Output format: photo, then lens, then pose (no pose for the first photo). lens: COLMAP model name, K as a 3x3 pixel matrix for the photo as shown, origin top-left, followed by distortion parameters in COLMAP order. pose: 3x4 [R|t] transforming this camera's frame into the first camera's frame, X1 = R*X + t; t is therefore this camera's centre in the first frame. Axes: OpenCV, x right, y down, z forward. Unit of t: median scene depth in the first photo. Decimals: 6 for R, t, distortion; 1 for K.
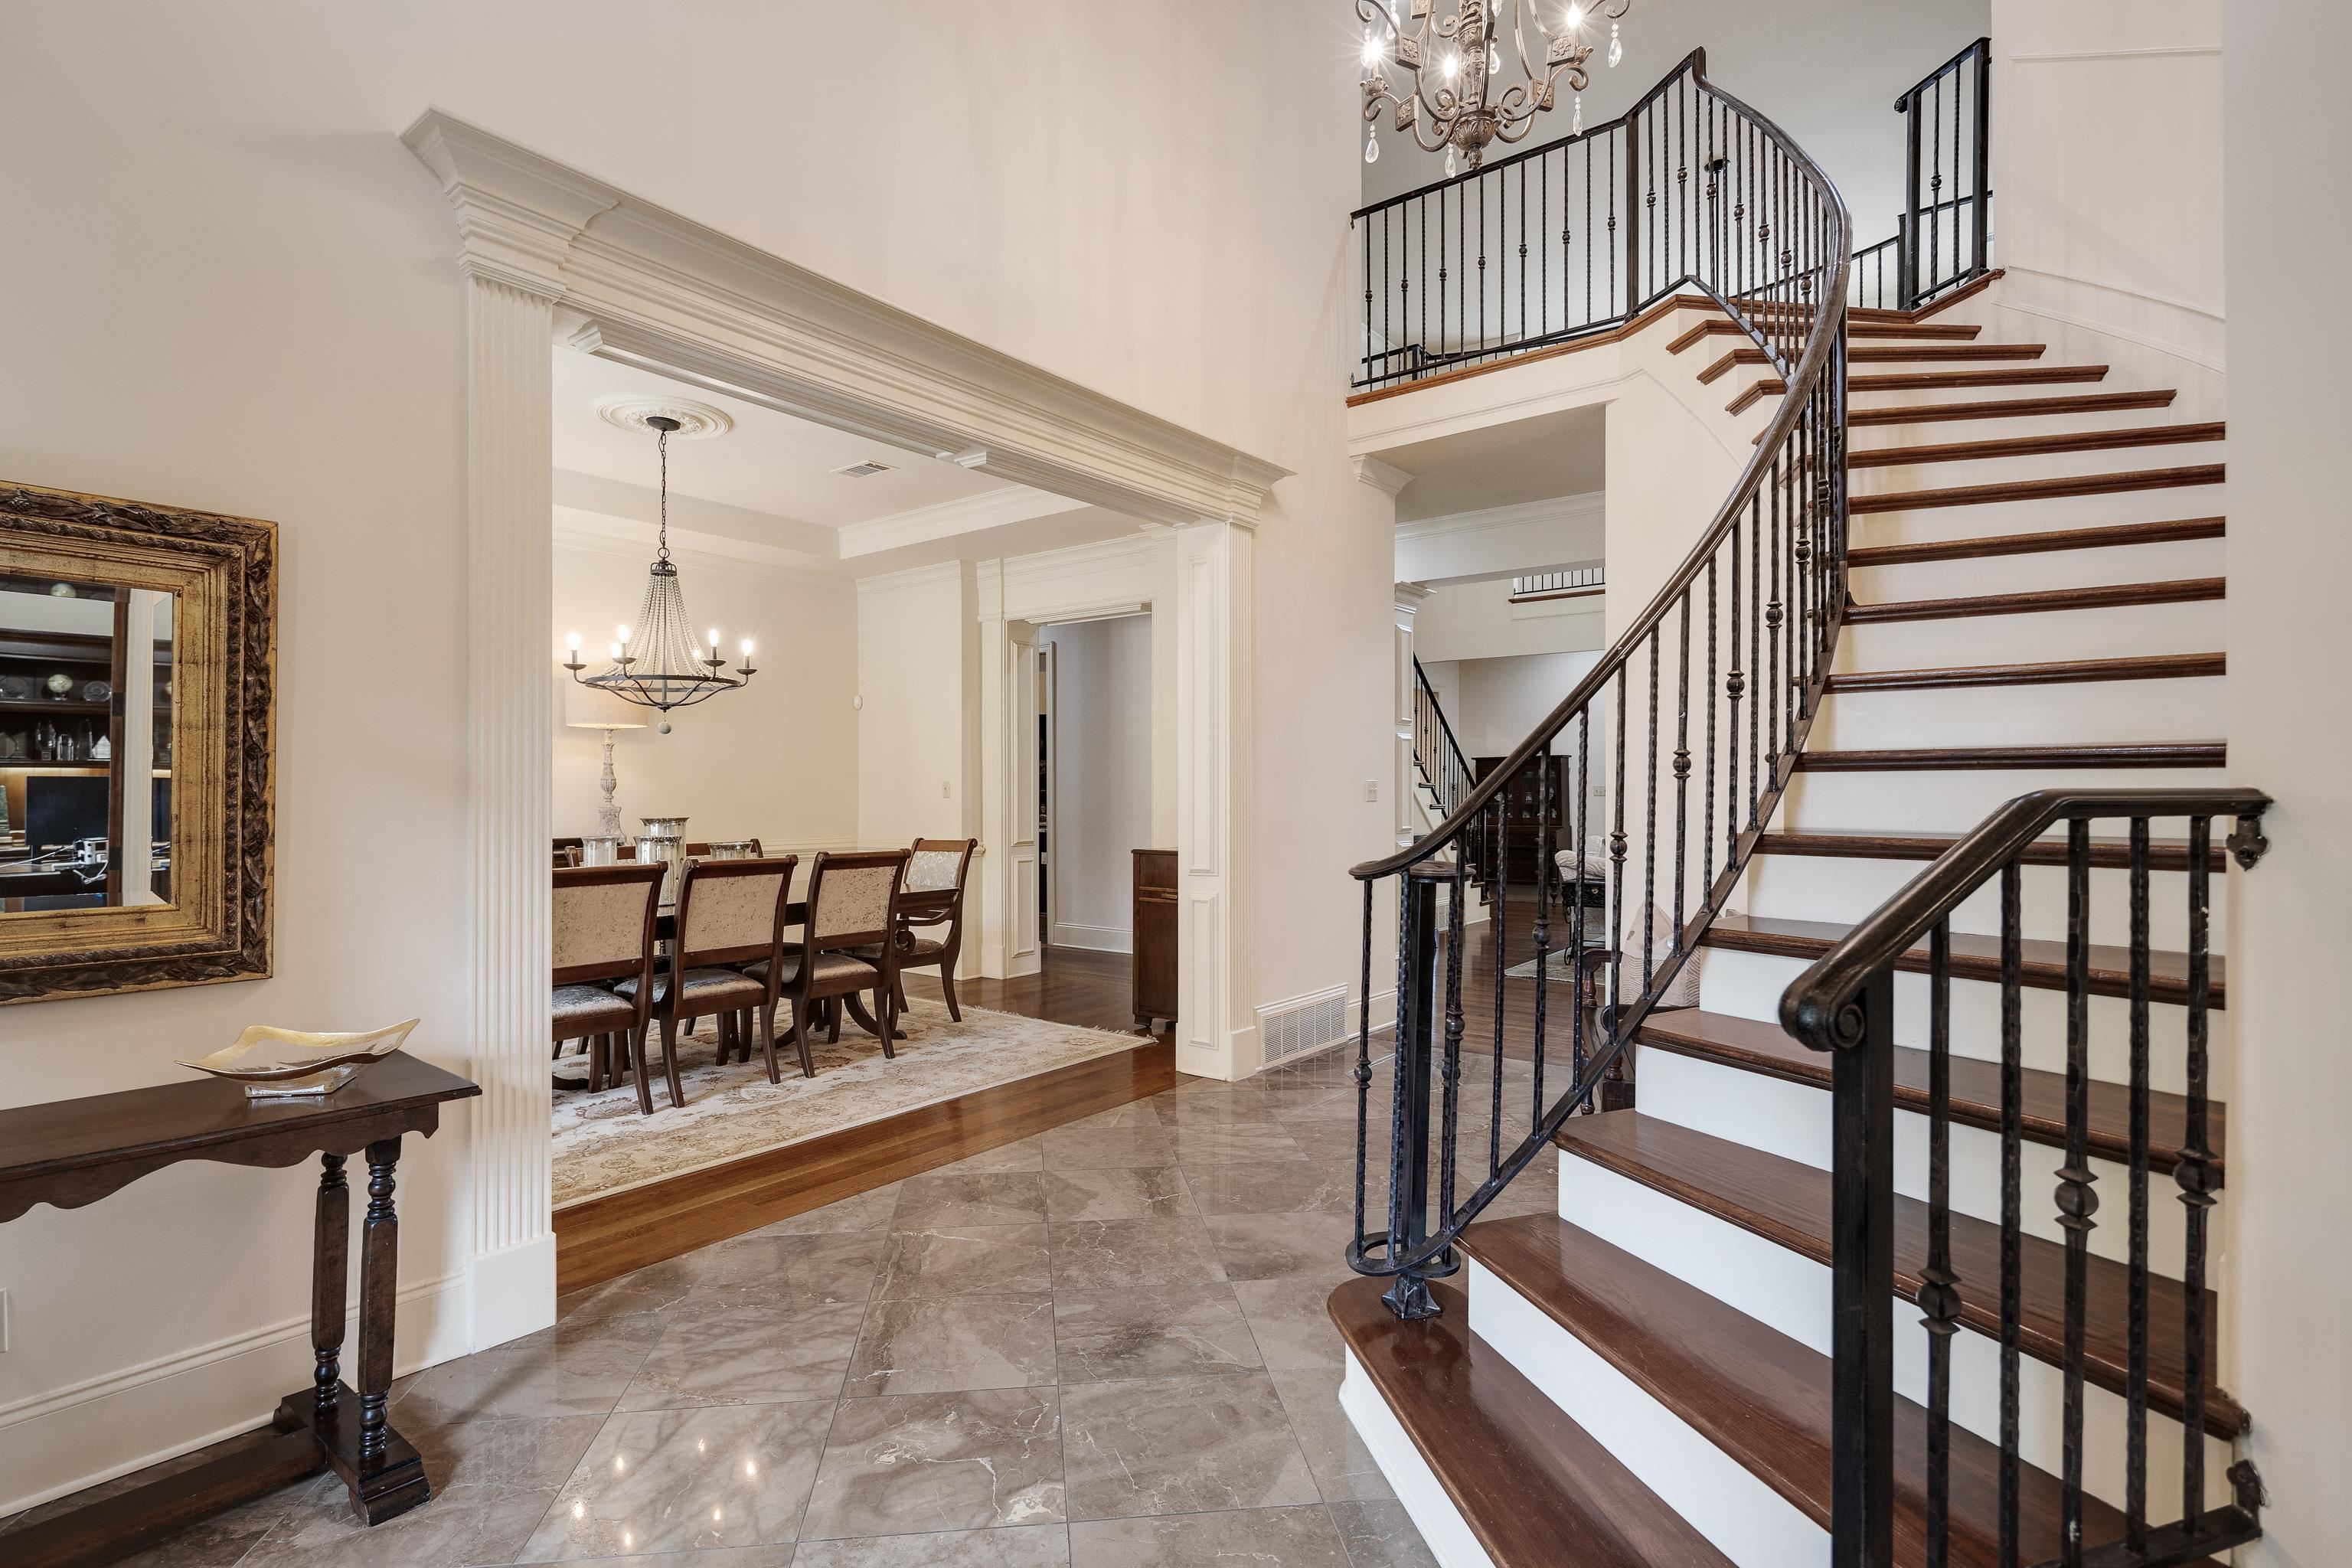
lens RADIAL K [[1141.9, 0, 1172.7], [0, 1141.9, 785.5], [0, 0, 1]] dist [0.002883, -0.004441]
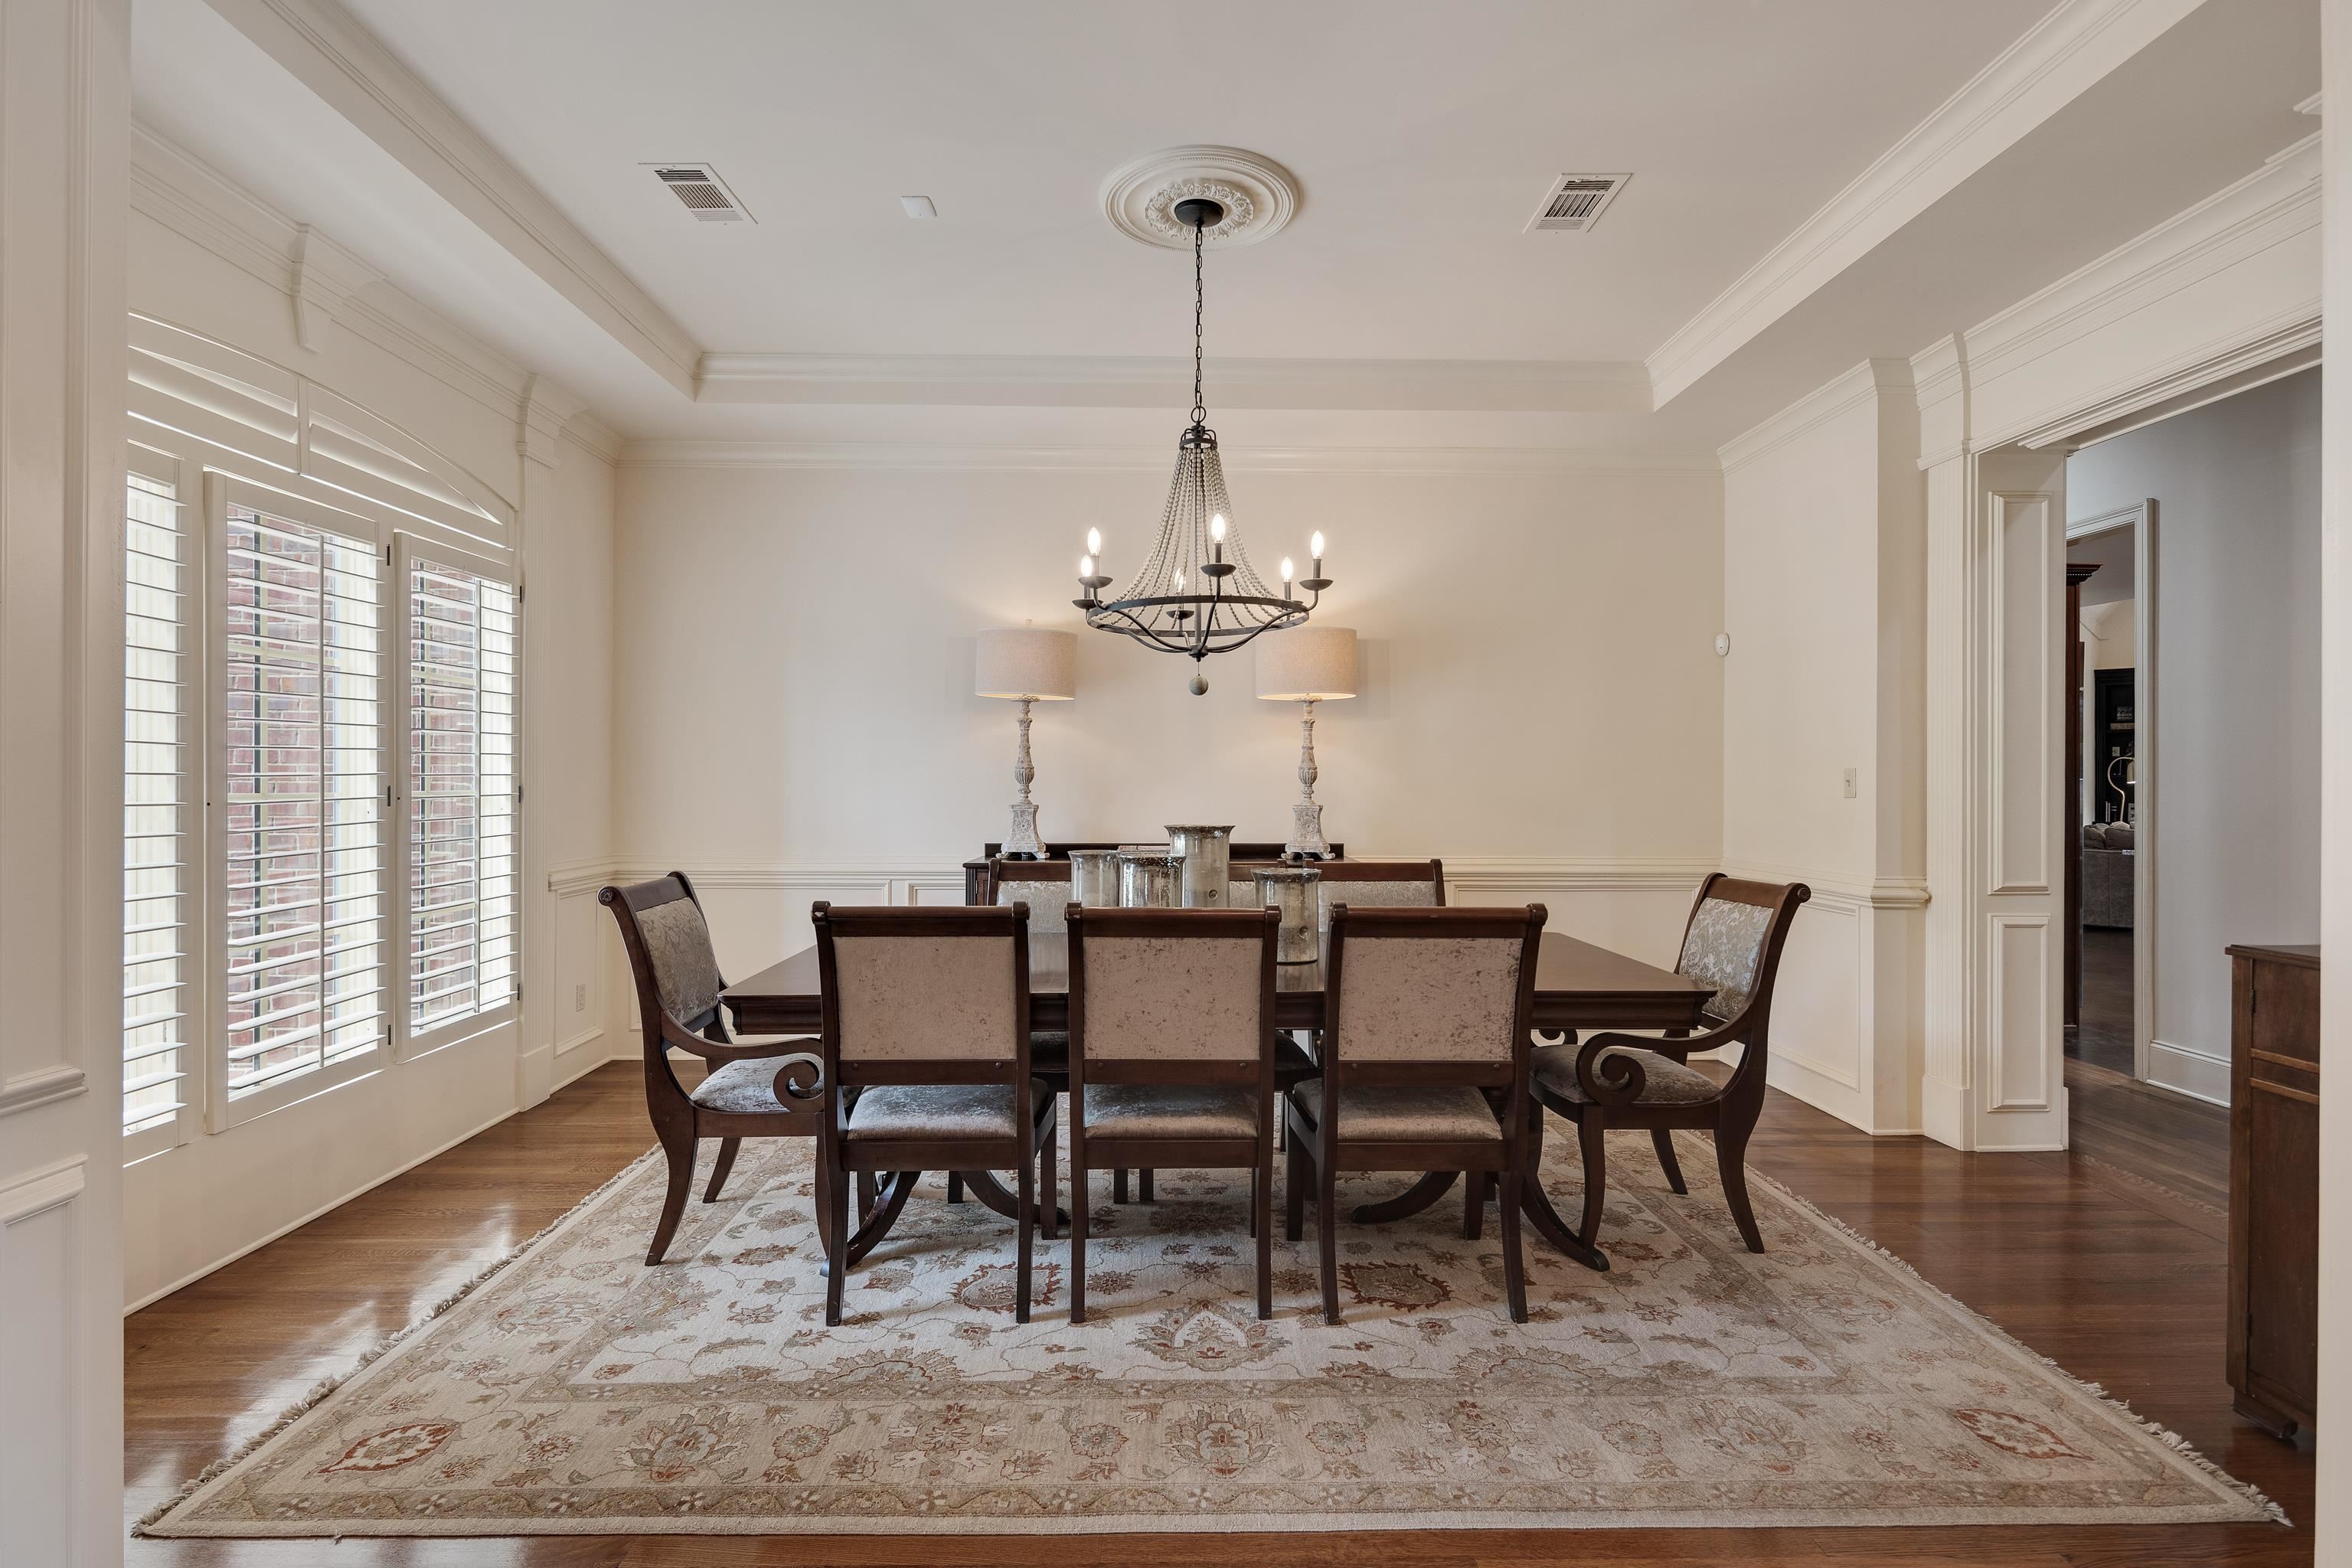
lens RADIAL K [[1141.9, 0, 1177.3], [0, 1141.9, 779.6], [0, 0, 1]] dist [0.002883, -0.004441]
pose [[0.619016, 0.000491, -0.785378, 0.055576], [0.001067, 0.999998, 0.001466, 0.001825], [0.785377, -0.001745, 0.619015, 0.611231]]
